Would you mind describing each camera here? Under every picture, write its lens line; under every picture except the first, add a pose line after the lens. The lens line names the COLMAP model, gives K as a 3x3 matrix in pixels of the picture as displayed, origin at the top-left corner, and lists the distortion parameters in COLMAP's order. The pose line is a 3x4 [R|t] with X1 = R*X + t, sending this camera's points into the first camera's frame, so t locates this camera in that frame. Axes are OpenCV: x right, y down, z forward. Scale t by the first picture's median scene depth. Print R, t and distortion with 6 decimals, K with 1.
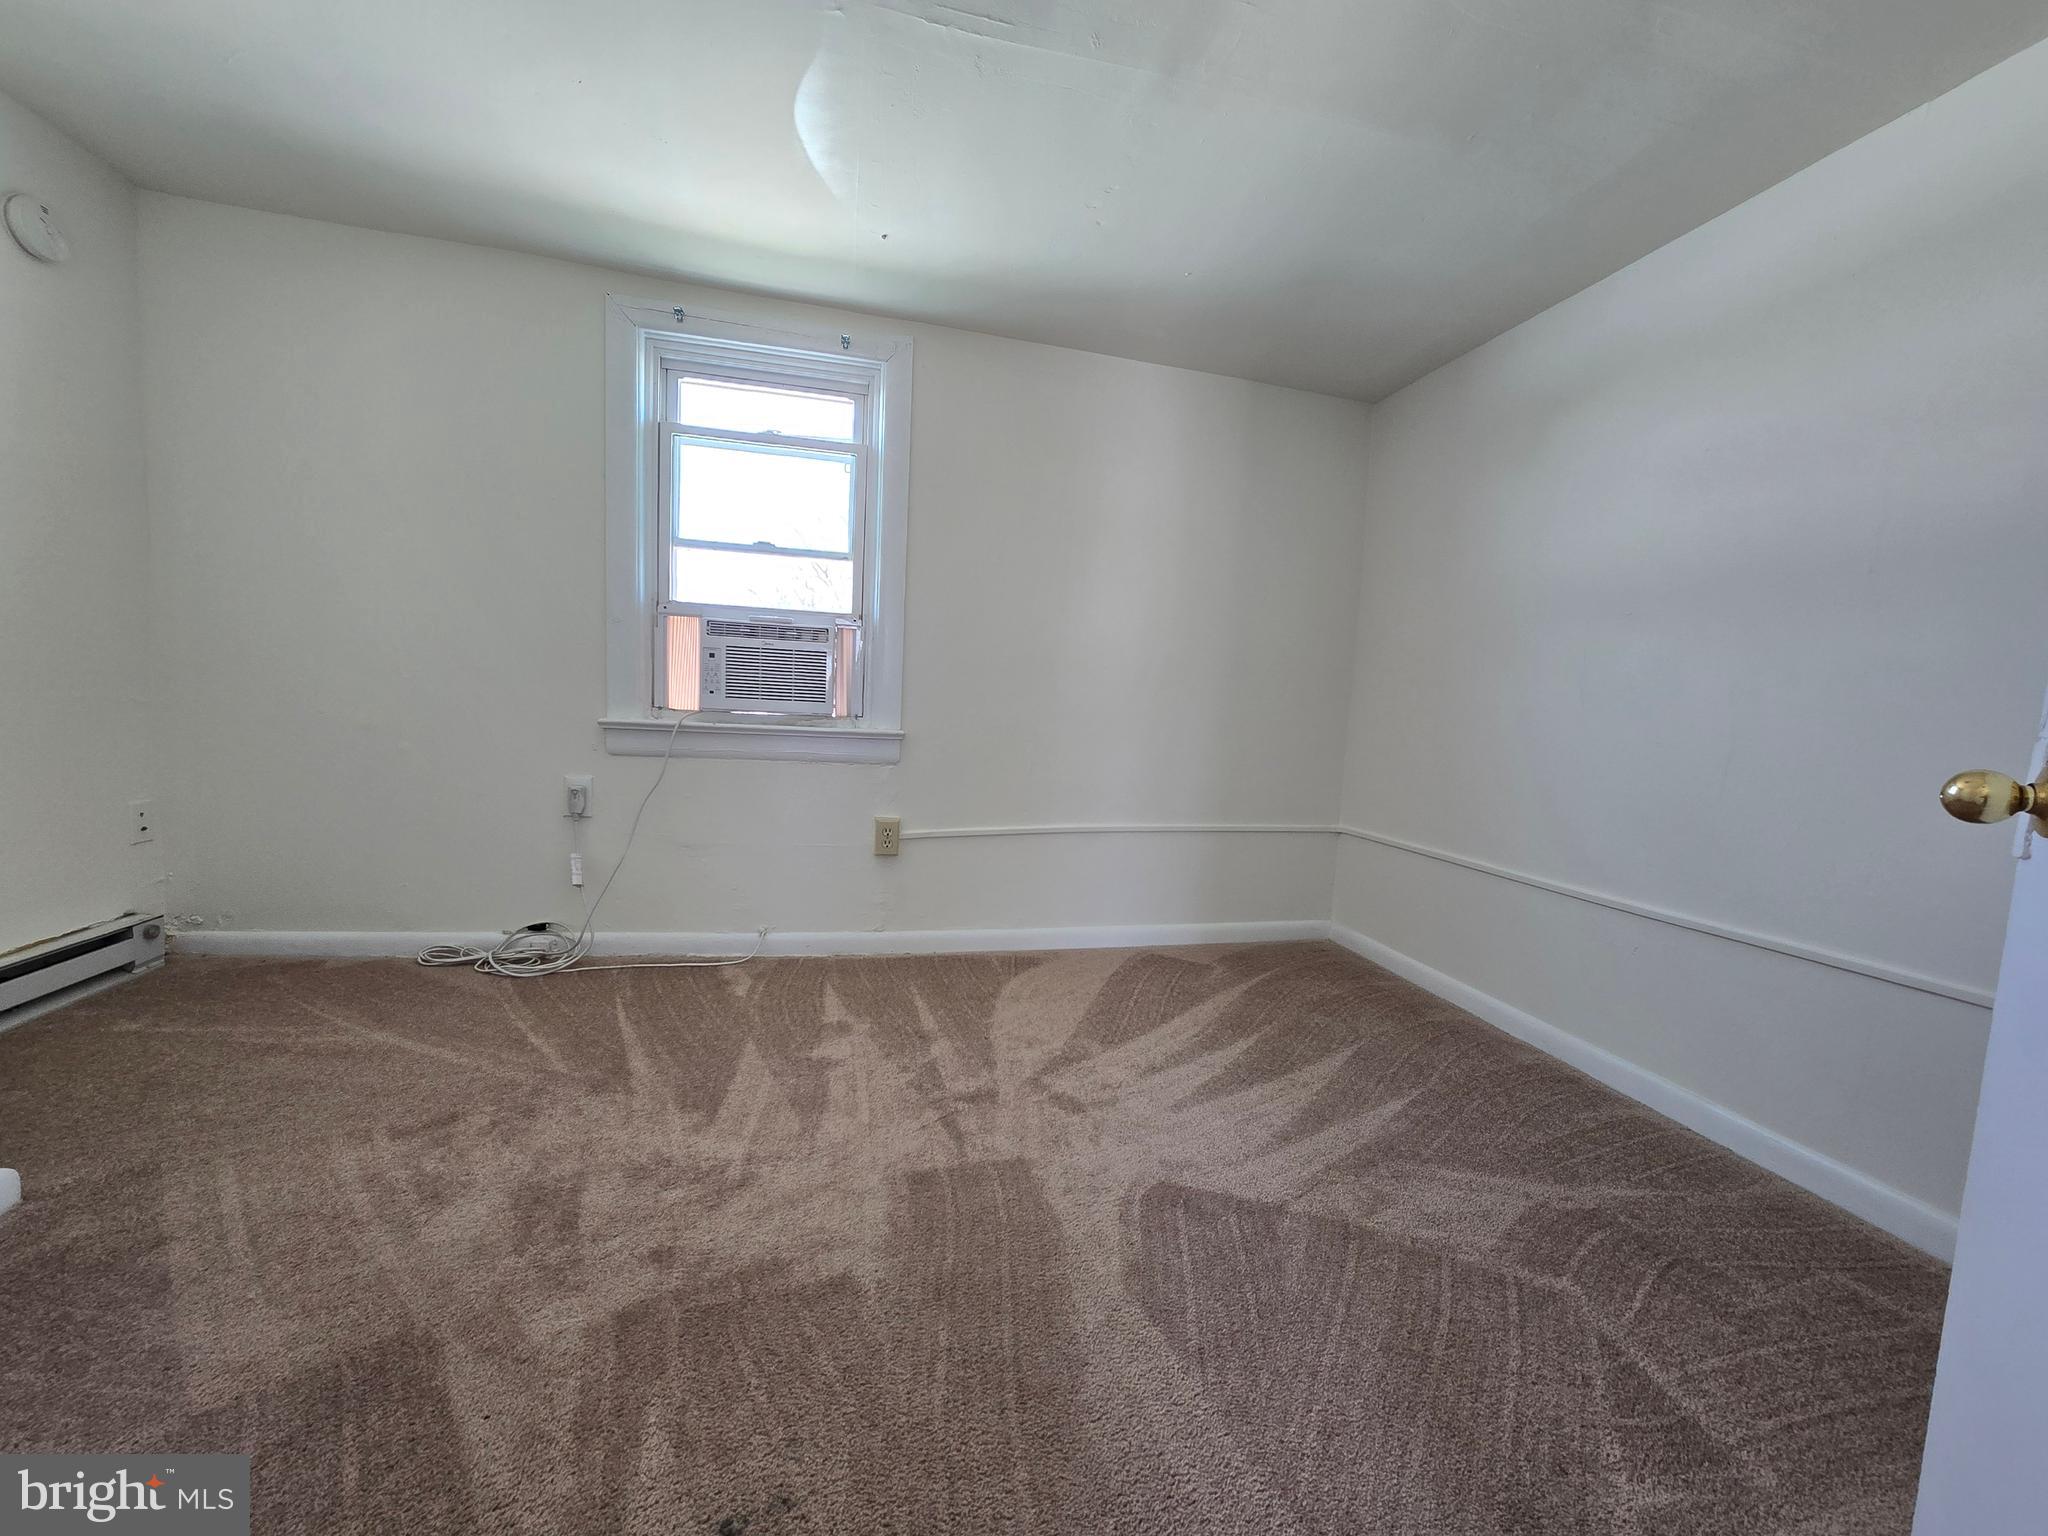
lens RADIAL K [[837.2, 0, 1027.5], [0, 837.2, 781.7], [0, 0, 1]] dist [-0.003092, 0.001876]
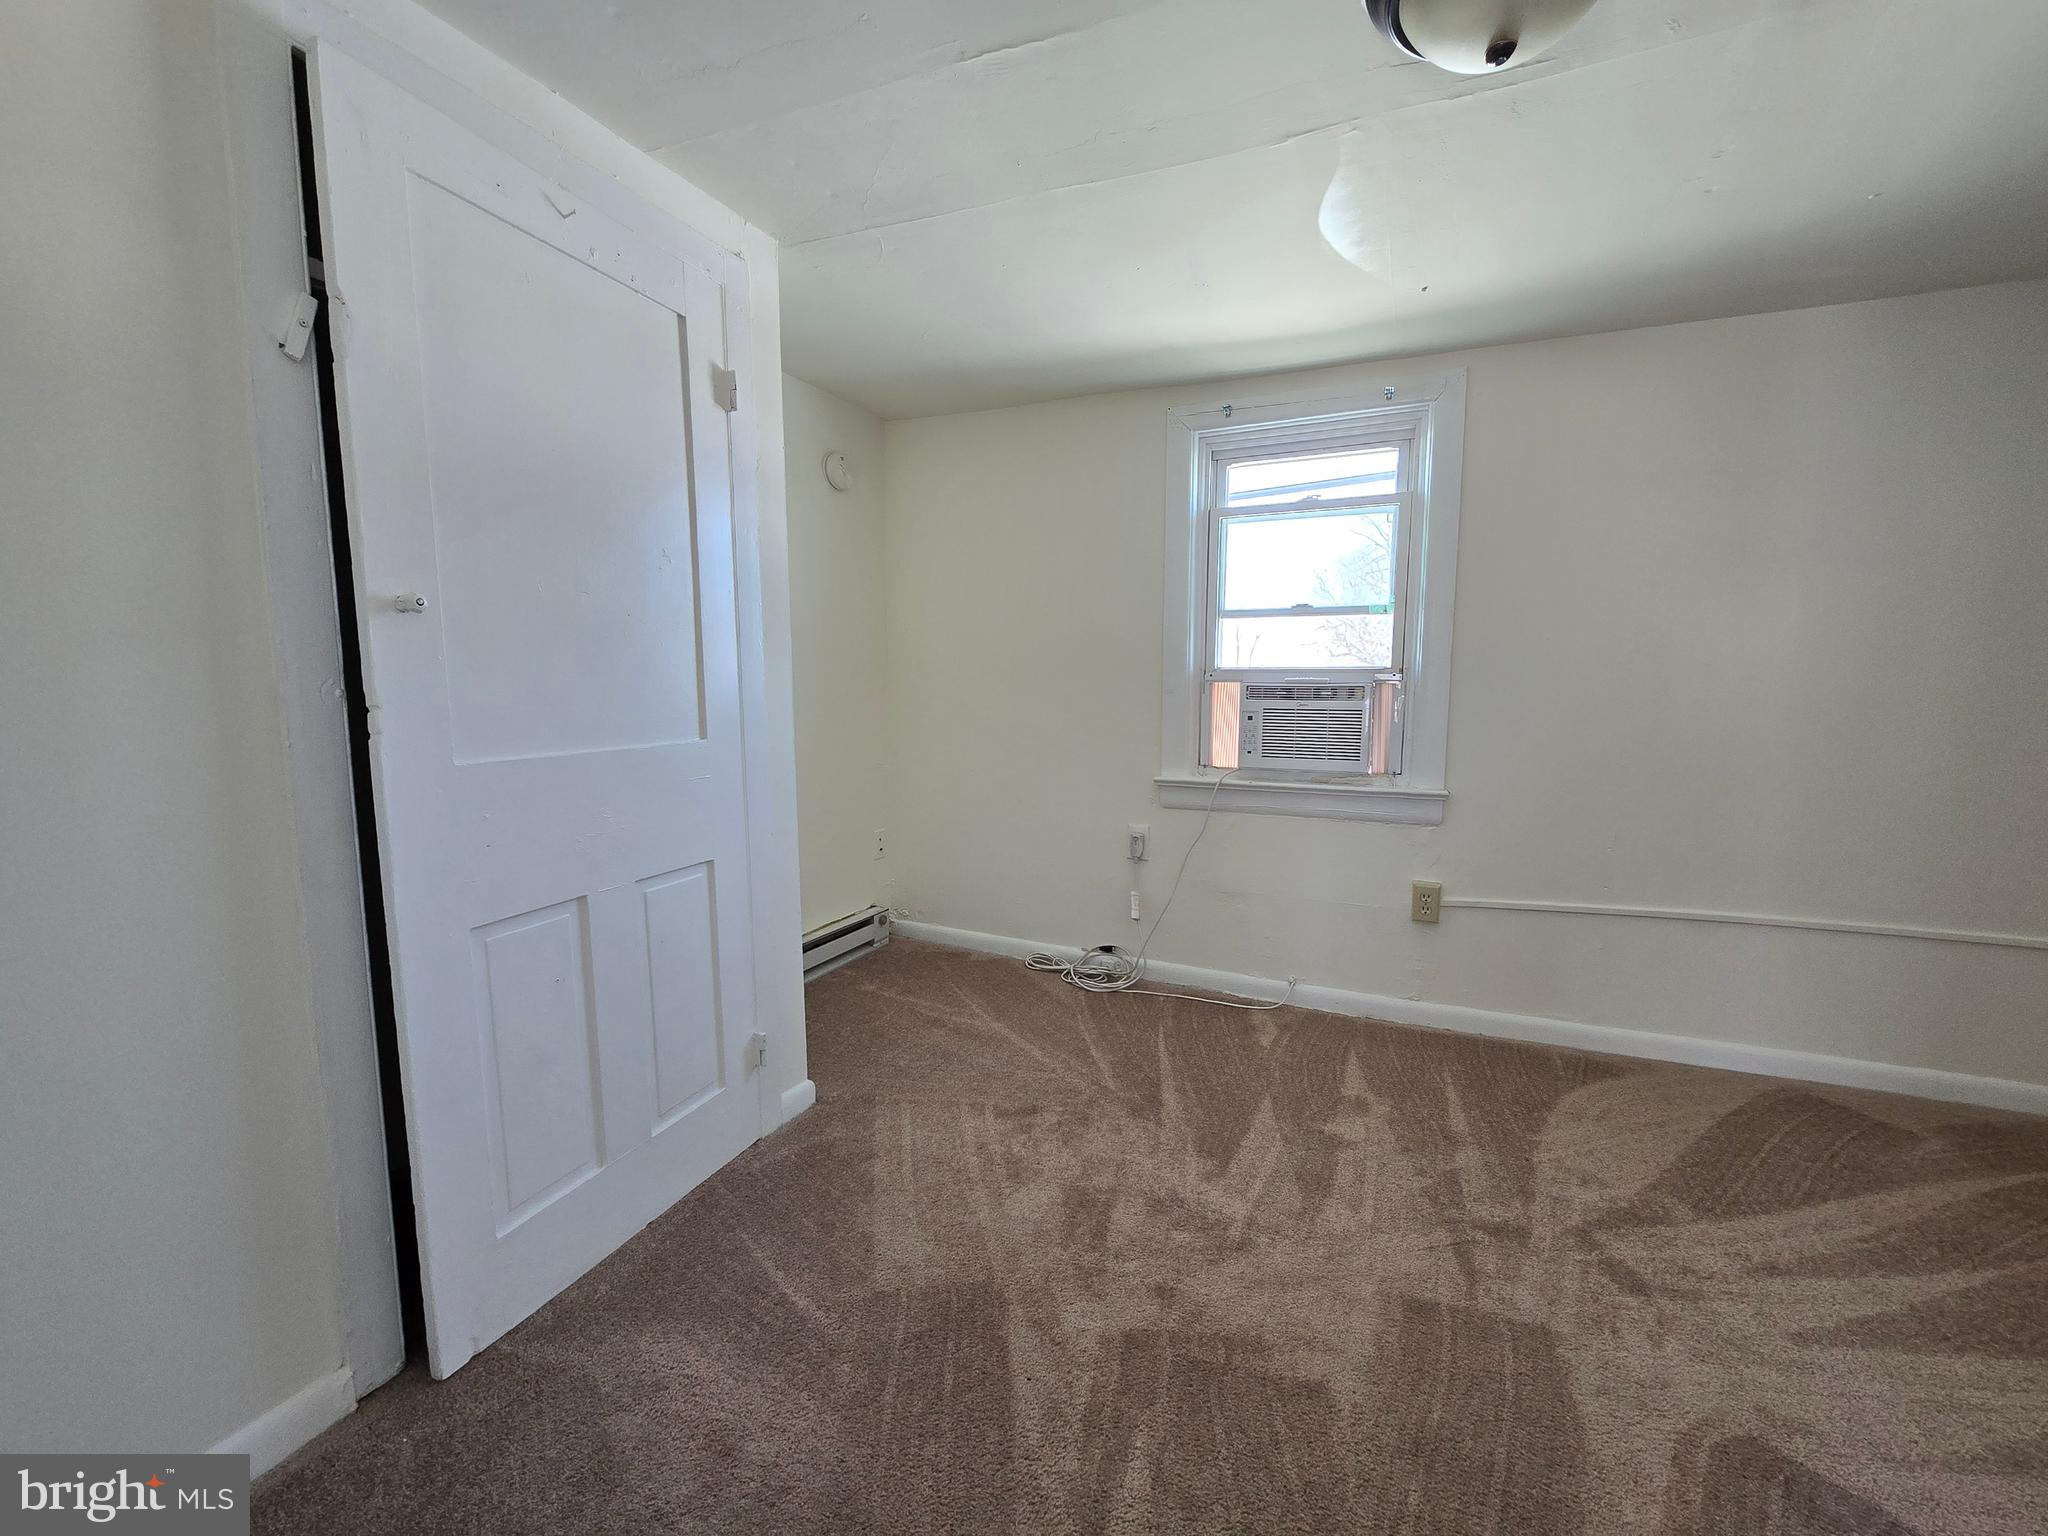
lens RADIAL K [[837.2, 0, 1029.5], [0, 837.2, 776.9], [0, 0, 1]] dist [-0.003092, 0.001876]
pose [[0.792781, 0.018833, -0.609216, 0.061892], [-0.021336, 0.999767, 0.003142, -0.085692], [0.609133, 0.010507, 0.792998, -0.024138]]
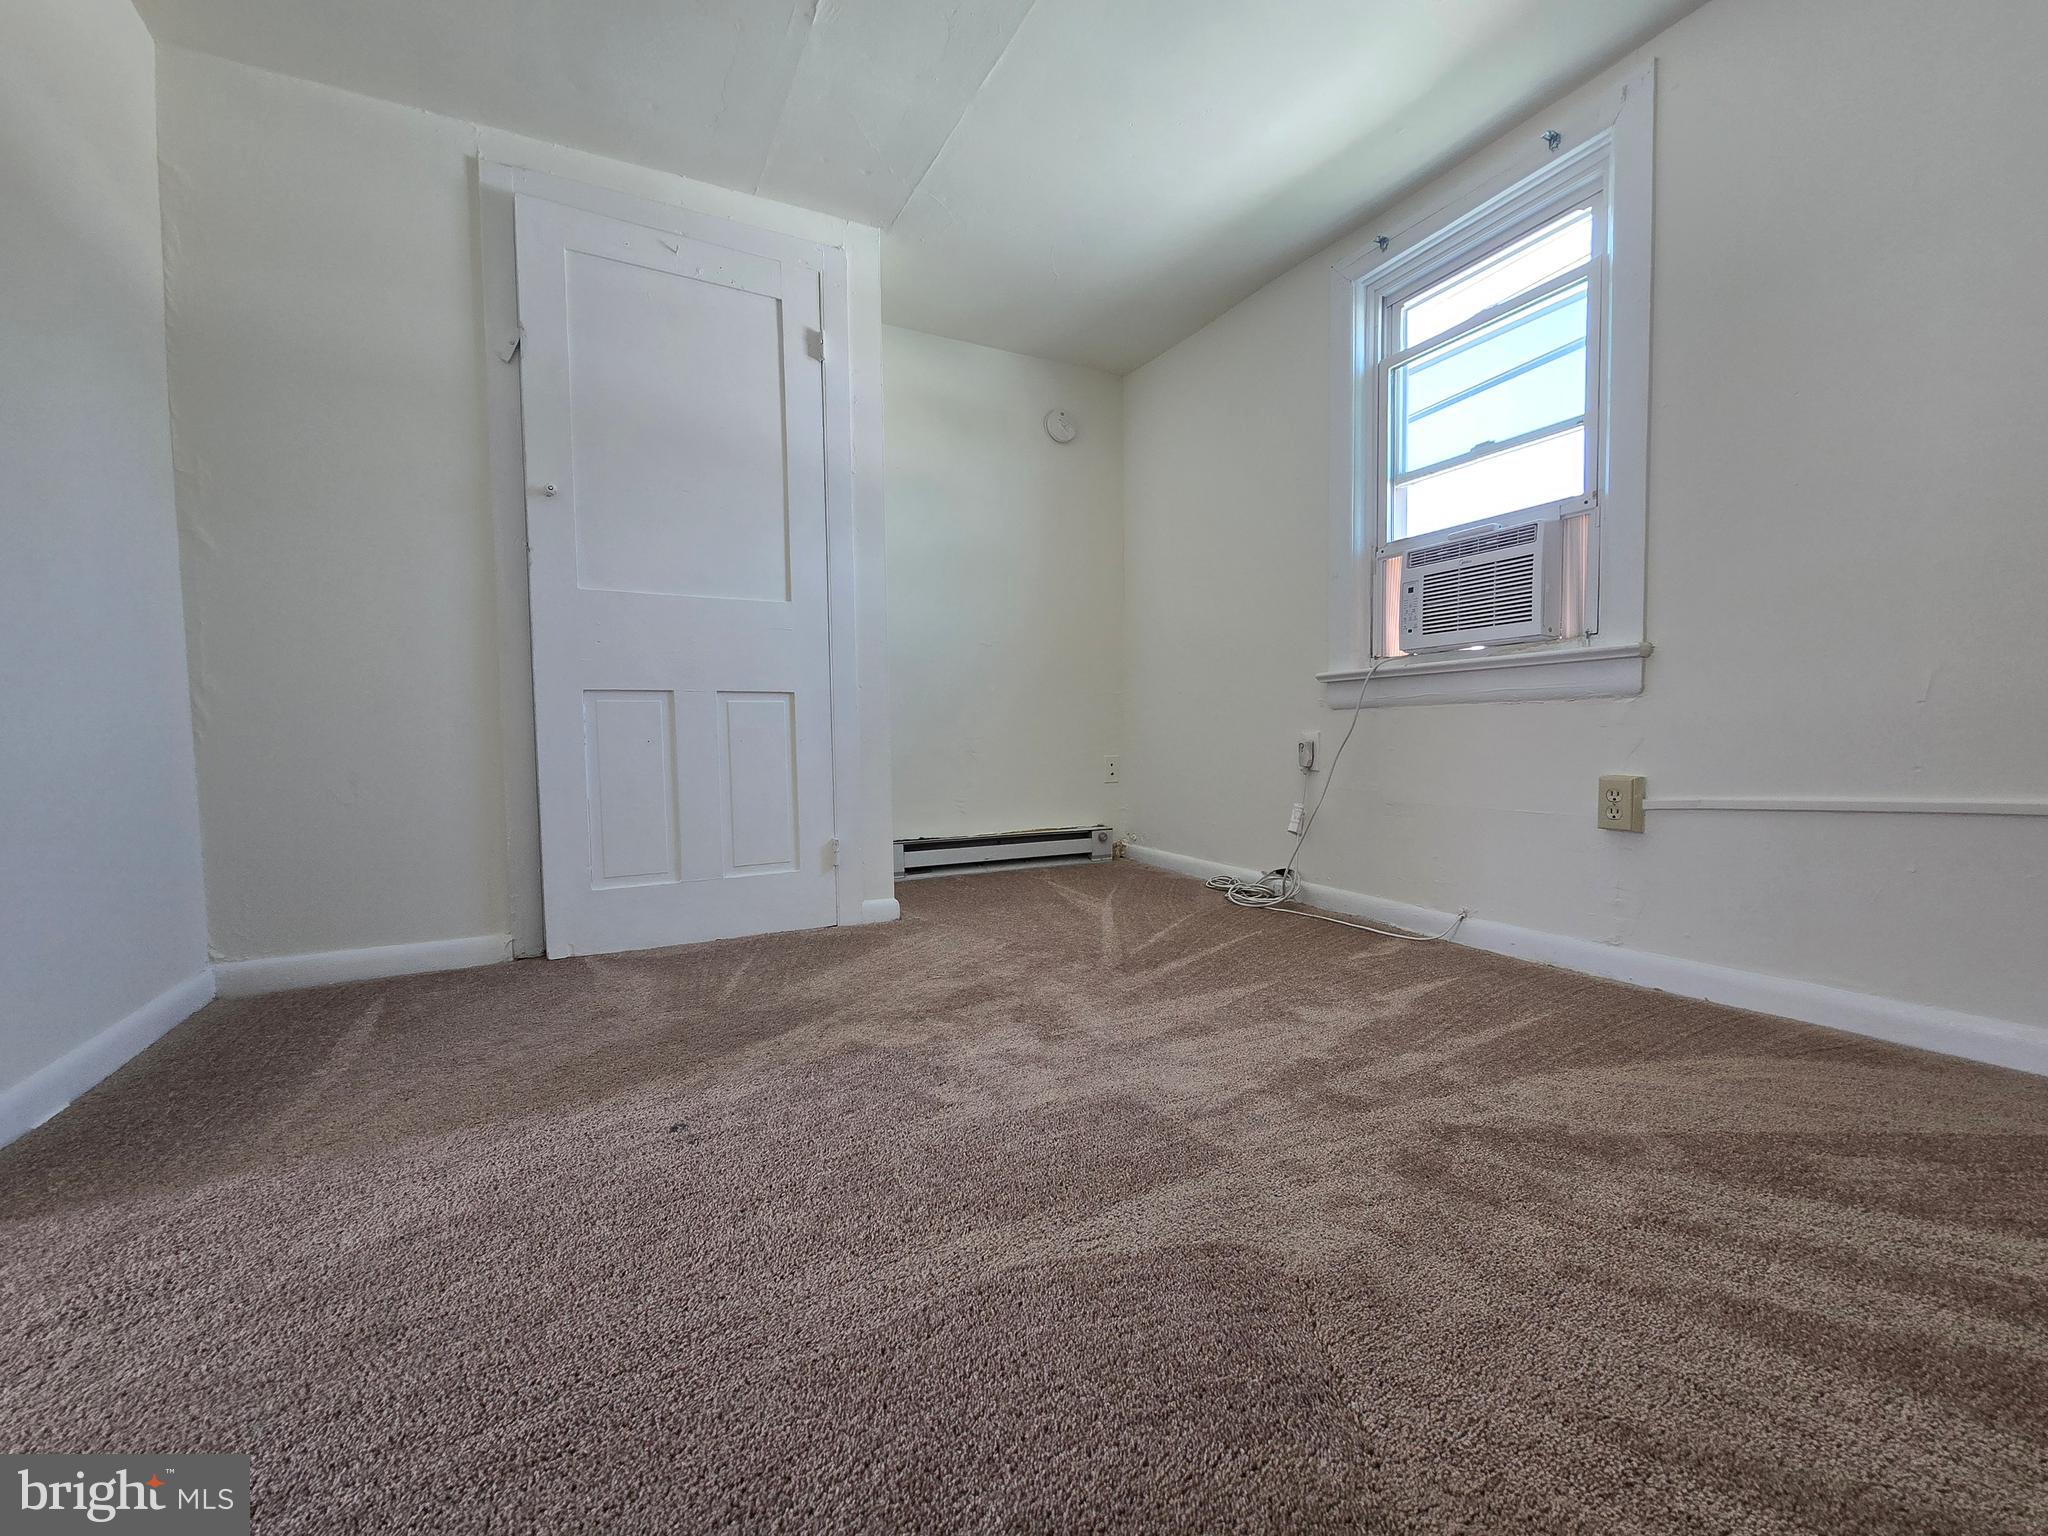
lens RADIAL K [[837.2, 0, 1021.2], [0, 837.2, 772.3], [0, 0, 1]] dist [-0.003092, 0.001876]
pose [[0.252699, -0.010982, -0.967483, 0.450936], [-0.071982, 0.996951, -0.030117, 0.119184], [0.964864, 0.077252, 0.251138, 0.453546]]
